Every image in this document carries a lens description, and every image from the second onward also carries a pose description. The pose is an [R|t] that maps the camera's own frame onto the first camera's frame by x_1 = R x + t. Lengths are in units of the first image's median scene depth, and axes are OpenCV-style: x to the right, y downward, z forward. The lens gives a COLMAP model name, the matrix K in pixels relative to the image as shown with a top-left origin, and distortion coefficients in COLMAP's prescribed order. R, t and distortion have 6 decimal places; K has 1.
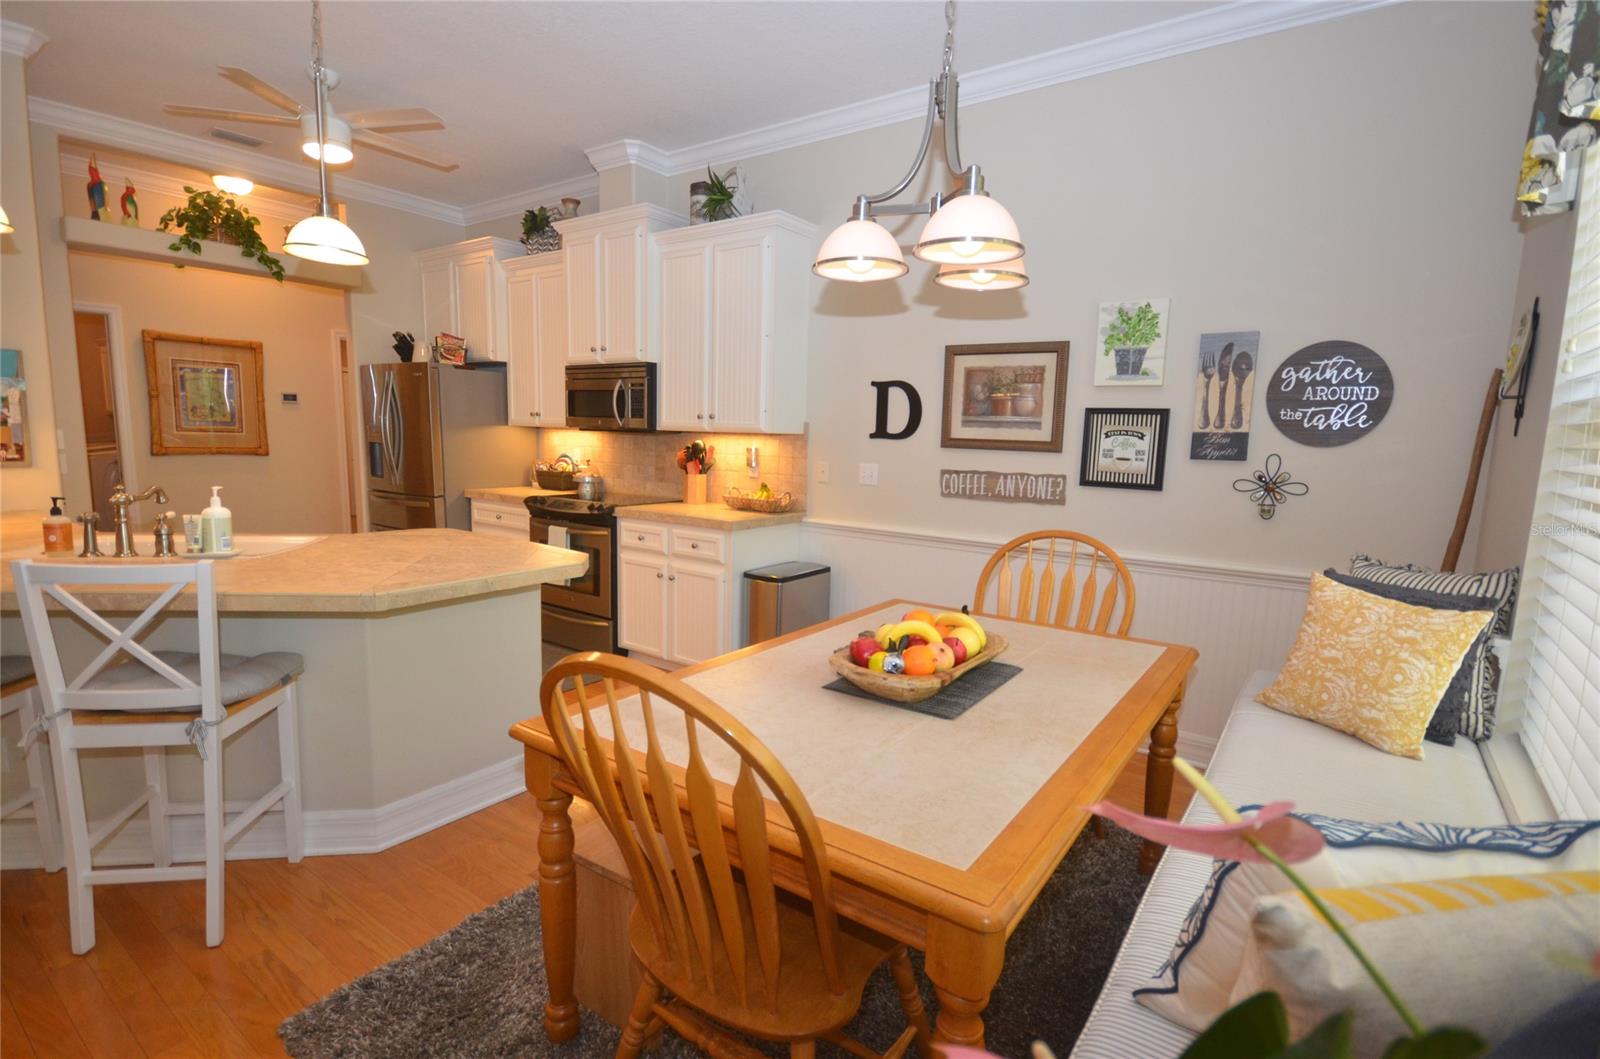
lens RADIAL K [[762.1, 0, 798.4], [0, 762.1, 541.5], [0, 0, 1]] dist [0.006847, -0.010694]
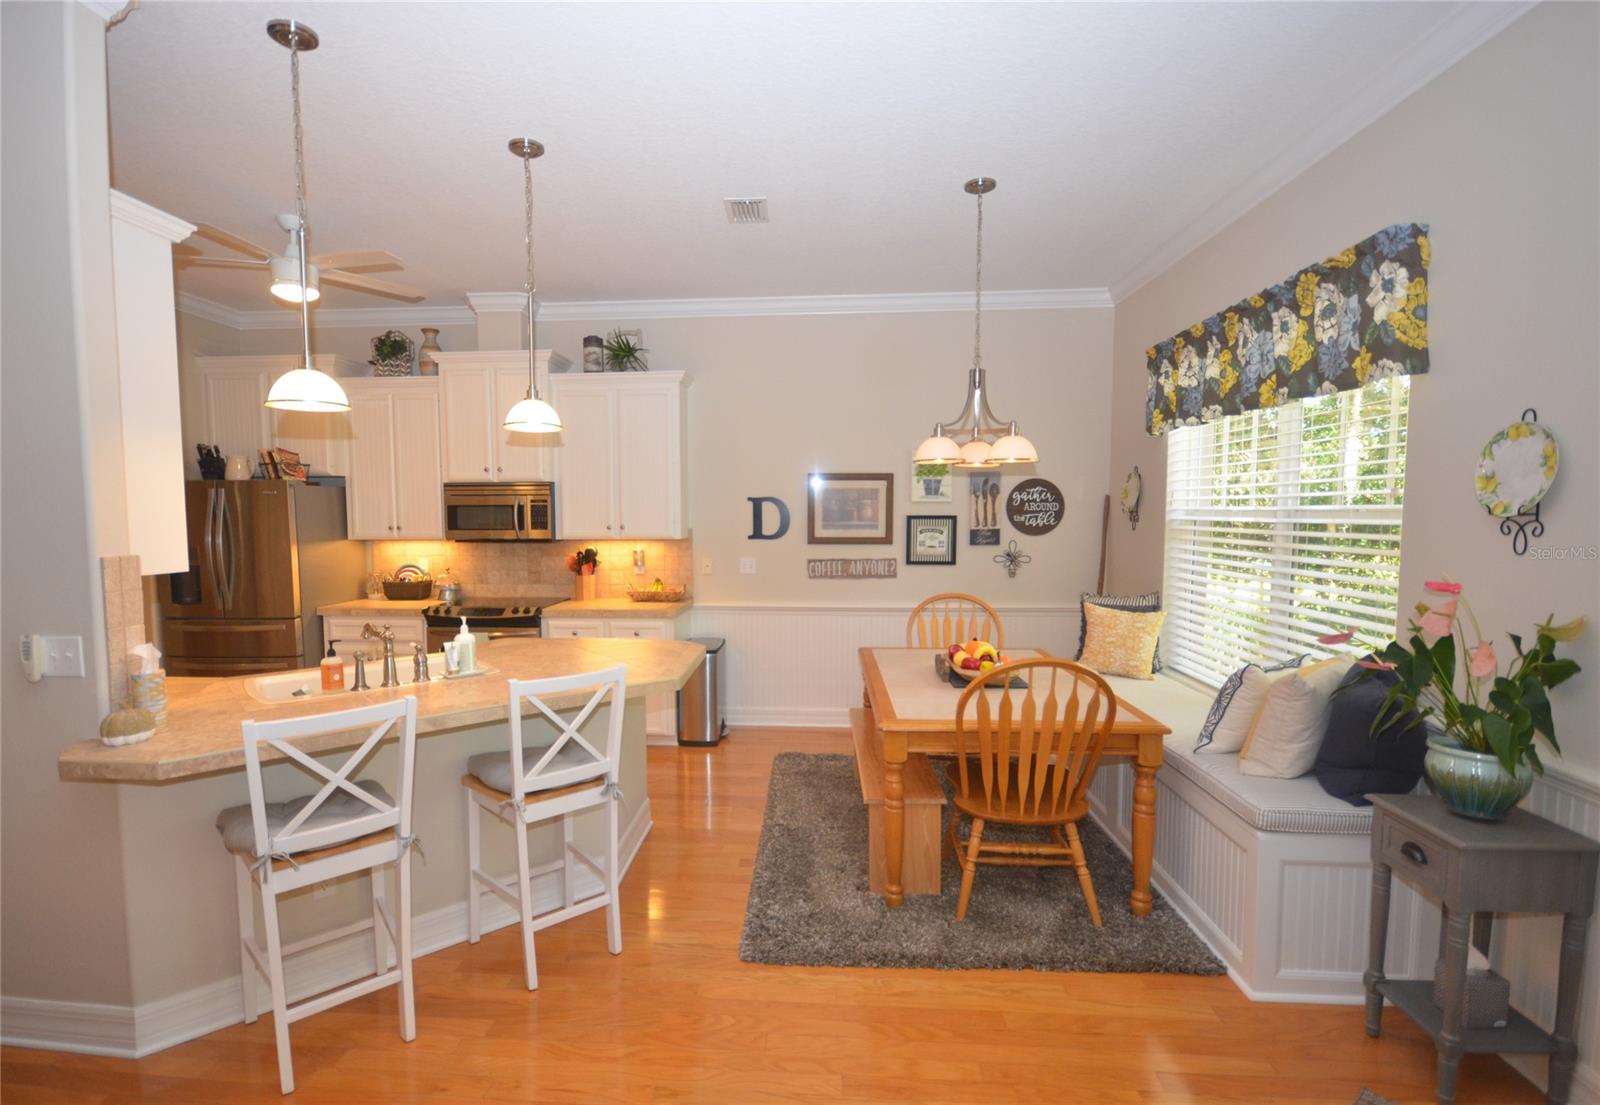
lens RADIAL K [[774.0, 0, 764.1], [0, 774.0, 555.2], [0, 0, 1]] dist [0.002498, 0.000526]
pose [[0.856931, -0.060720, 0.511843, -0.536788], [0.101281, 0.993513, -0.051705, -0.031310], [-0.505383, 0.096148, 0.857522, -0.165156]]
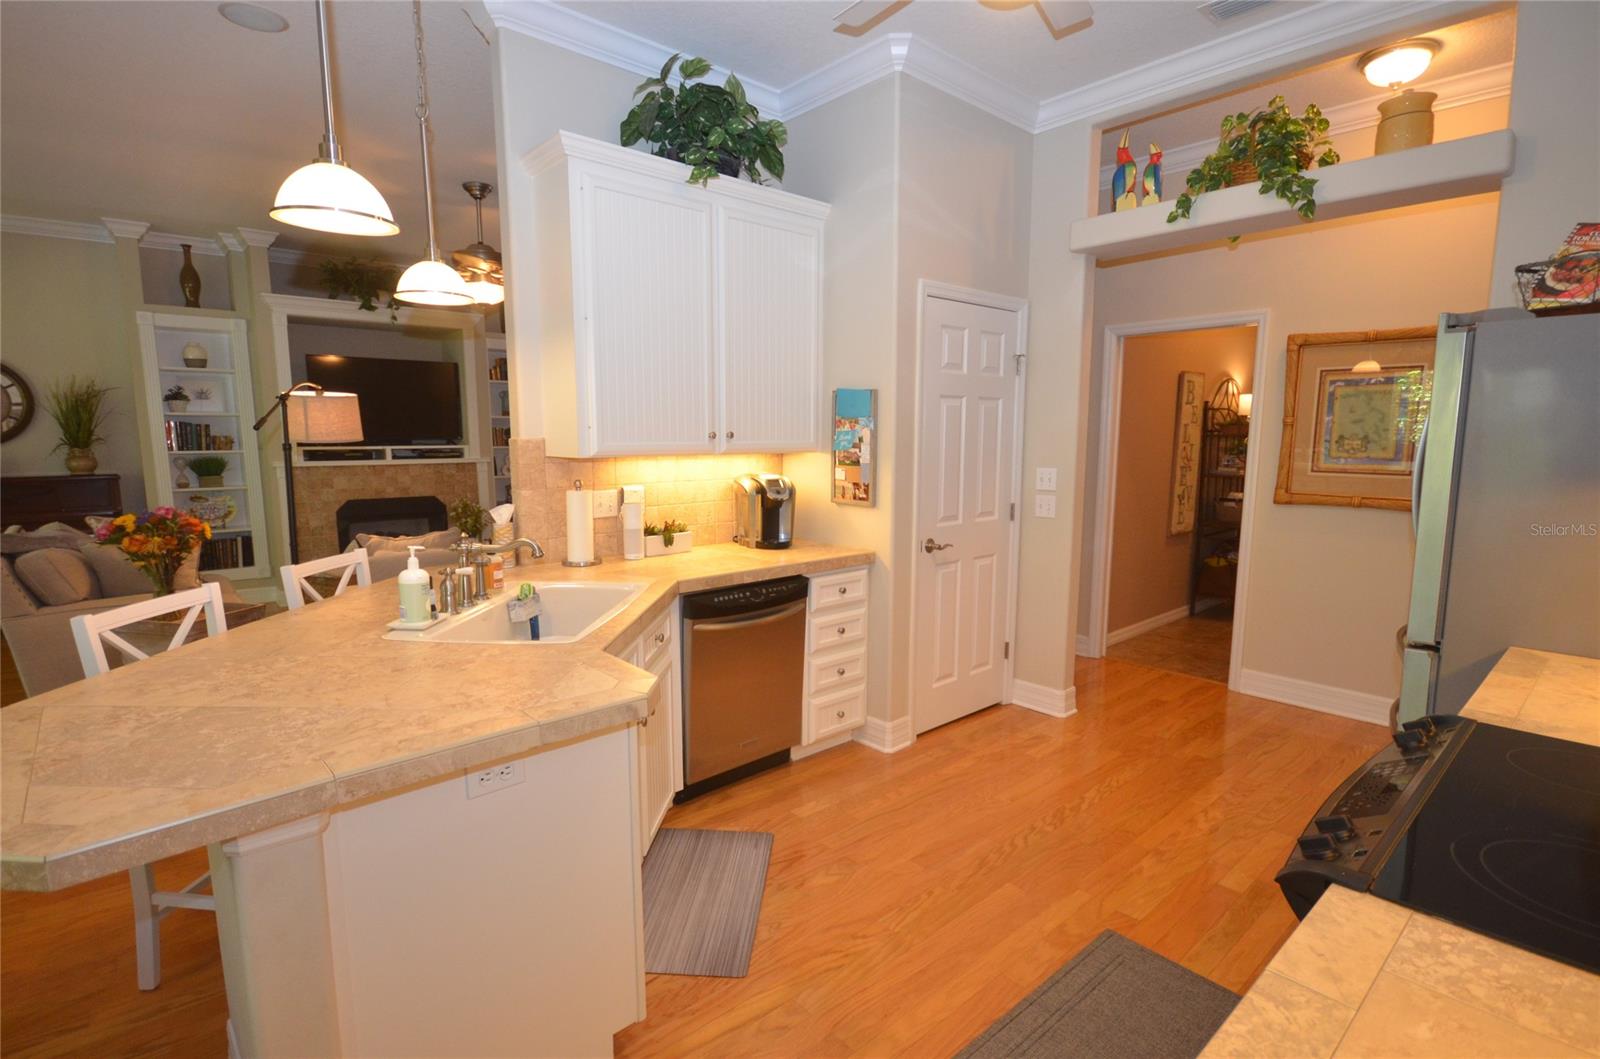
lens RADIAL K [[762.1, 0, 798.4], [0, 762.1, 541.5], [0, 0, 1]] dist [0.006847, -0.010694]
pose [[-0.216654, 0.110802, -0.969940, -0.016466], [-0.145843, 0.978716, 0.144381, -0.143946], [0.965293, 0.172739, -0.195884, 0.868052]]
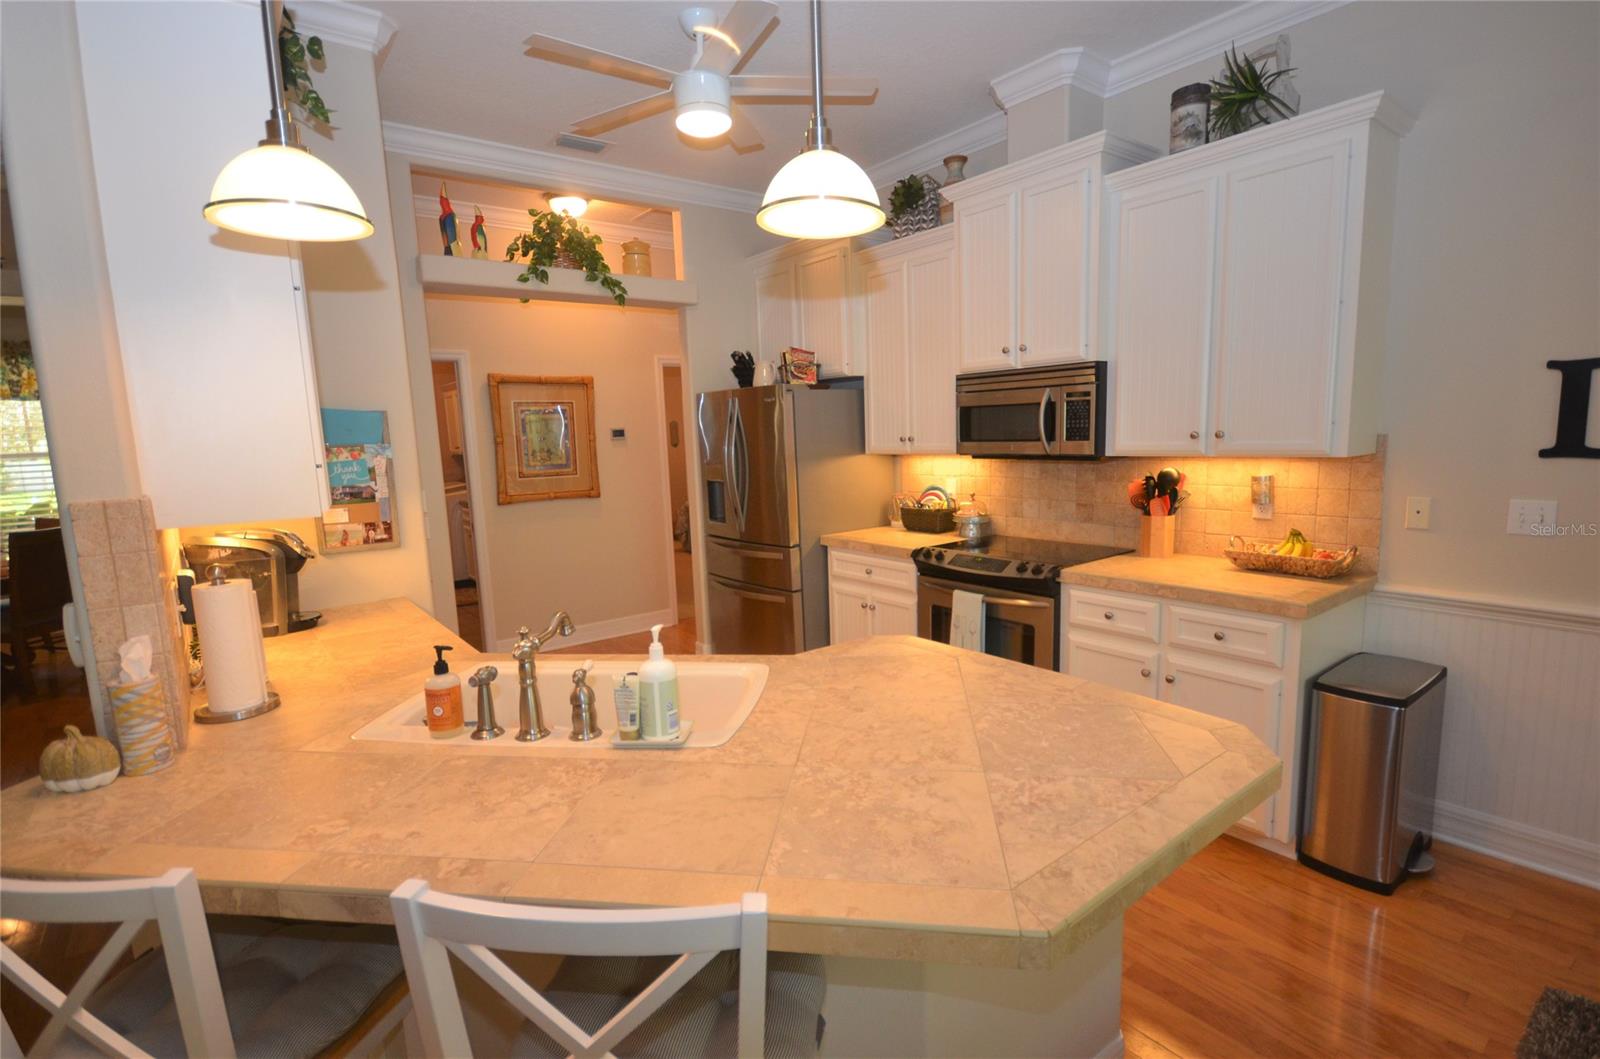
lens RADIAL K [[762.1, 0, 798.4], [0, 762.1, 541.5], [0, 0, 1]] dist [0.006847, -0.010694]
pose [[0.955004, -0.018673, -0.296004, -0.259774], [0.019861, 0.999802, 0.001008, -0.075754], [0.295927, -0.006841, 0.955186, 0.247773]]
